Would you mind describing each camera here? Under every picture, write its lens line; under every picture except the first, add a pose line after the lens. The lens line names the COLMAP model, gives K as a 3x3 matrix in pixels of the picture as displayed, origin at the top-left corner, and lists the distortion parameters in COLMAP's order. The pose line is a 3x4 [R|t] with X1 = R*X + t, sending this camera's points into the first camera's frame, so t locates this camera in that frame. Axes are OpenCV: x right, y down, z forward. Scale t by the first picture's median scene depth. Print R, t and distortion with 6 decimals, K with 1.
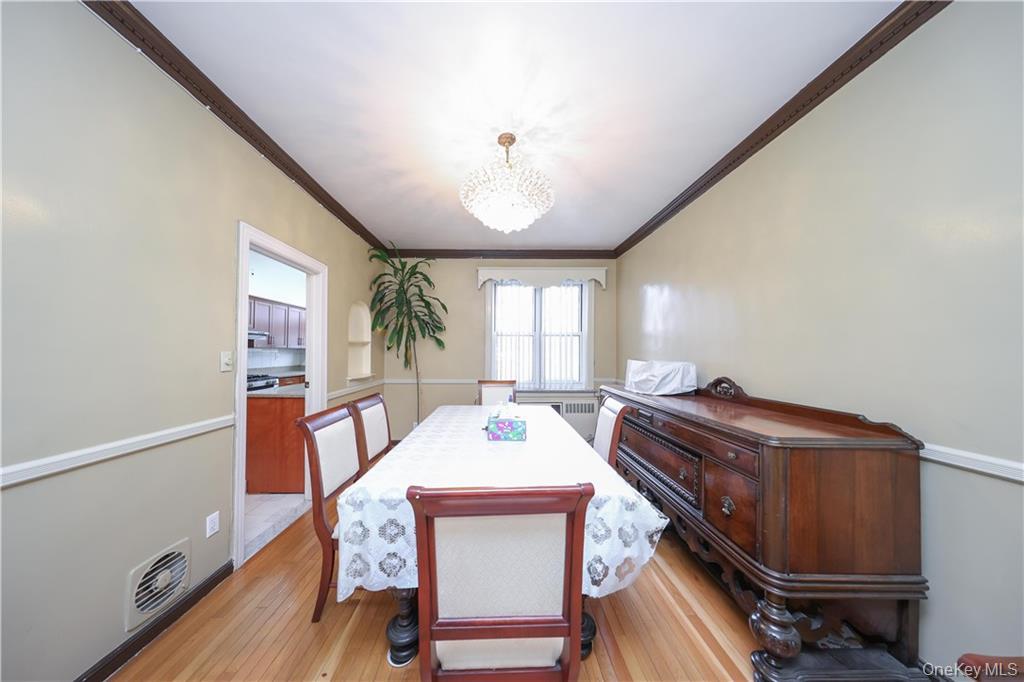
lens RADIAL K [[295.9, 0, 506.1], [0, 295.9, 348.8], [0, 0, 1]] dist [-0.000617, -0.000225]
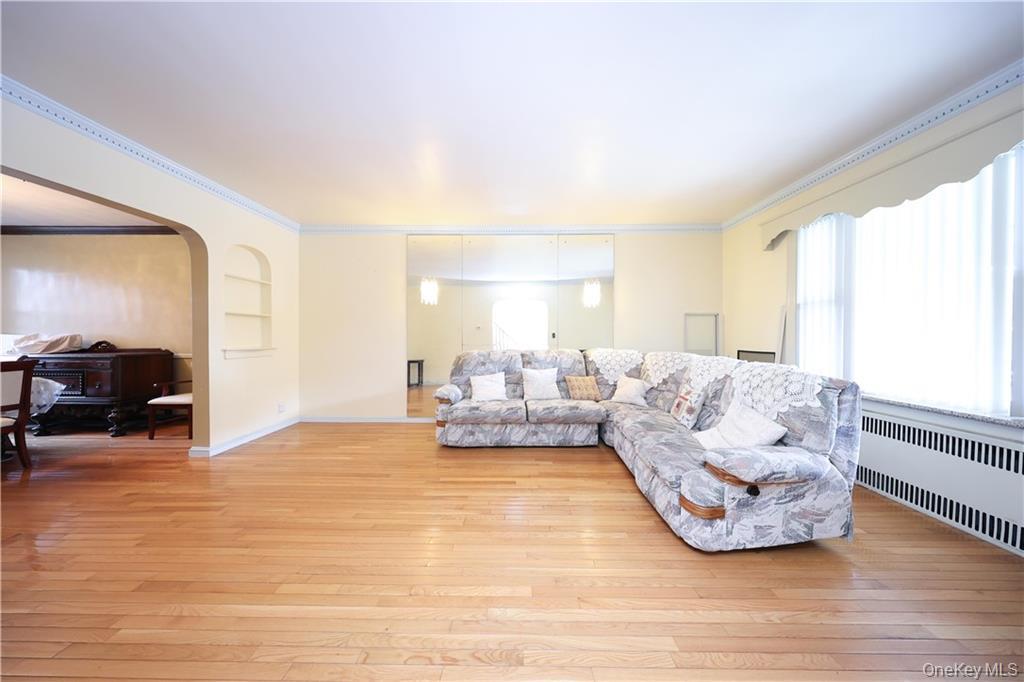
lens RADIAL K [[295.9, 0, 512.6], [0, 295.9, 339.6], [0, 0, 1]] dist [-0.000617, -0.000225]
pose [[0.042540, -0.009629, 0.999048, -0.585122], [-0.013591, 0.999855, 0.010216, 0.014870], [-0.999002, -0.014013, 0.042403, -0.949312]]
